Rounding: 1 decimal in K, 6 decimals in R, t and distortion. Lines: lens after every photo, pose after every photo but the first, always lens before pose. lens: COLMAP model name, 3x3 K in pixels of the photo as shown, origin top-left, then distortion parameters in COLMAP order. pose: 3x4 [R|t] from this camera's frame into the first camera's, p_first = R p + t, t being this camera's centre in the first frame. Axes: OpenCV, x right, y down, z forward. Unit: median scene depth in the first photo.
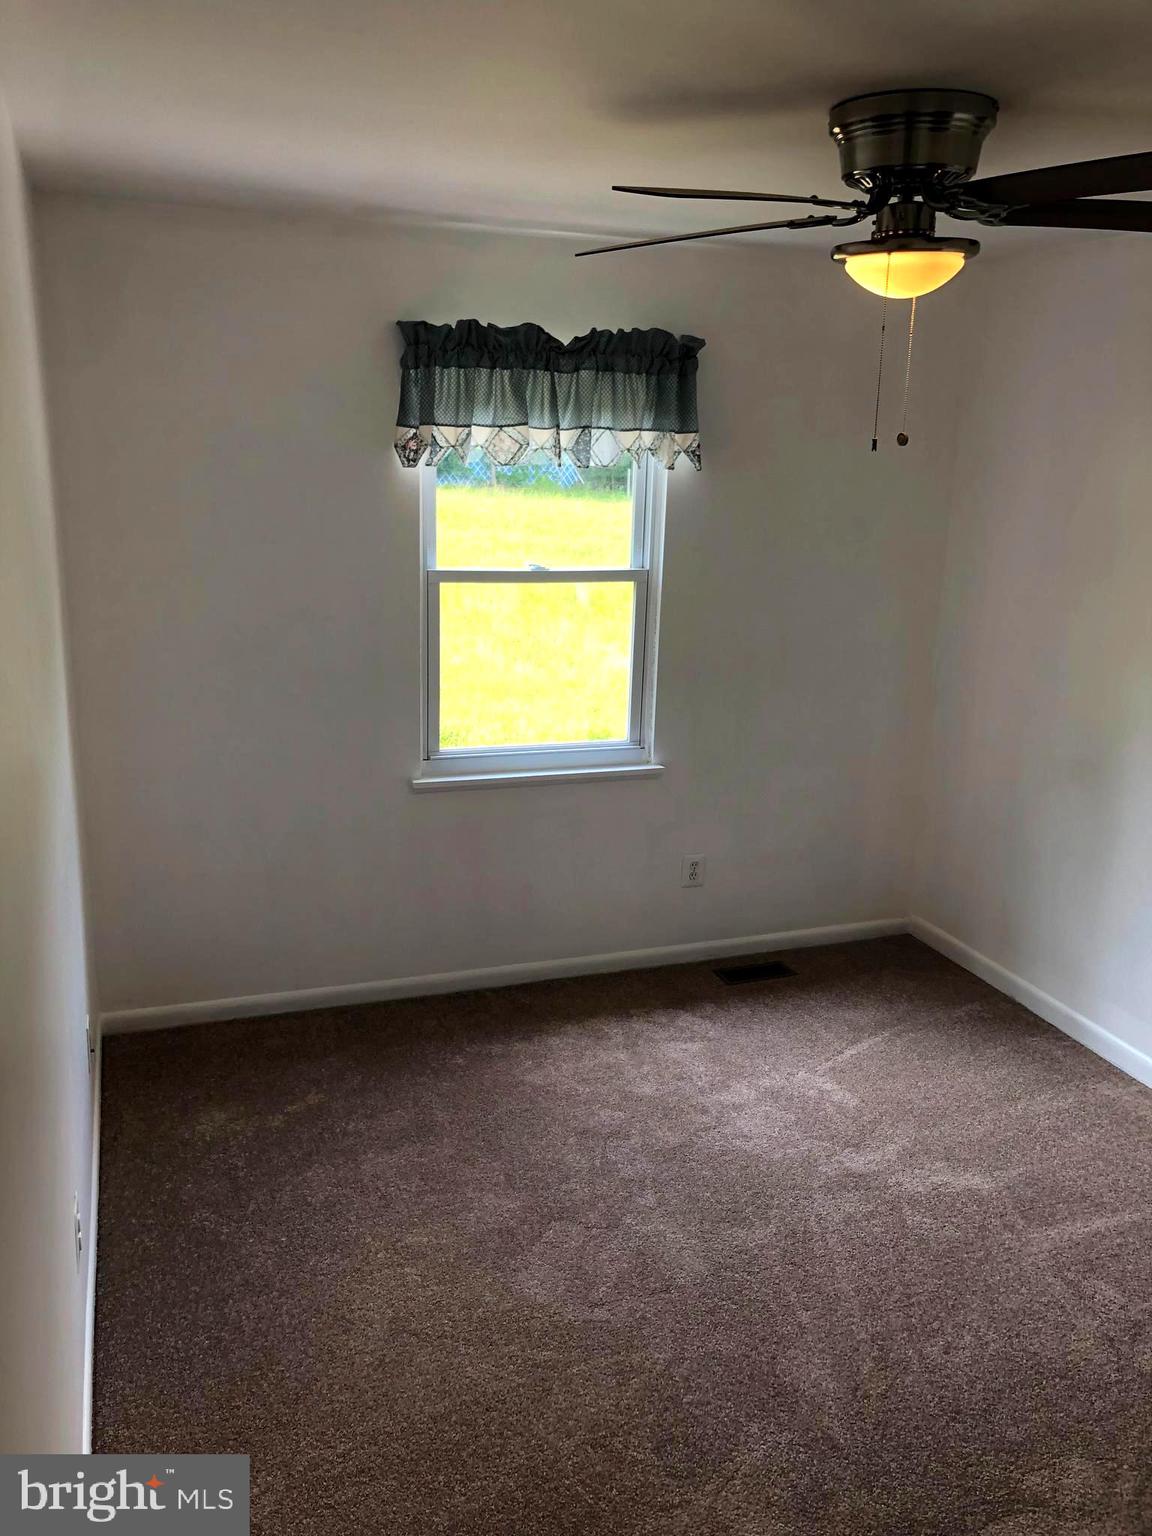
lens RADIAL K [[1267.8, 0, 576.6], [0, 1267.8, 770.6], [0, 0, 1]] dist [0.027305, -0.049695]
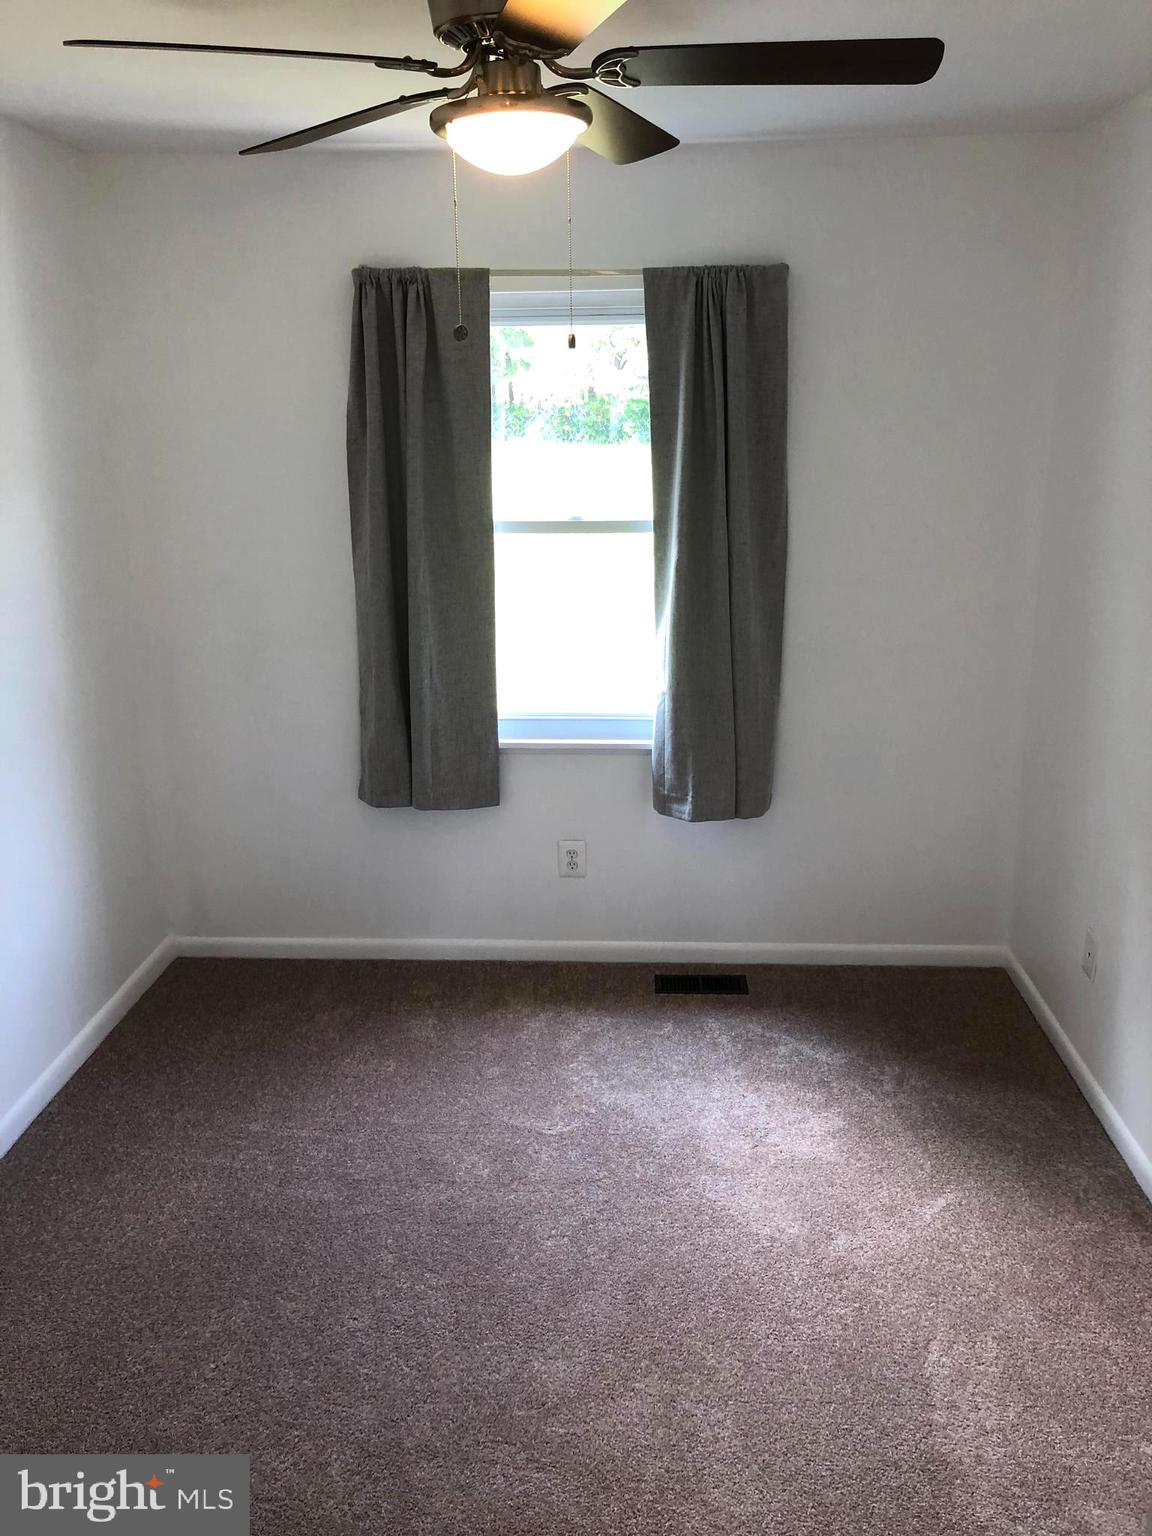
lens RADIAL K [[1267.8, 0, 576.8], [0, 1267.8, 764.2], [0, 0, 1]] dist [0.027305, -0.049695]
pose [[0.917003, 0.076704, -0.391437, 0.383823], [-0.065131, 0.996959, 0.042780, -0.022497], [0.393528, -0.013735, 0.919210, 0.164298]]
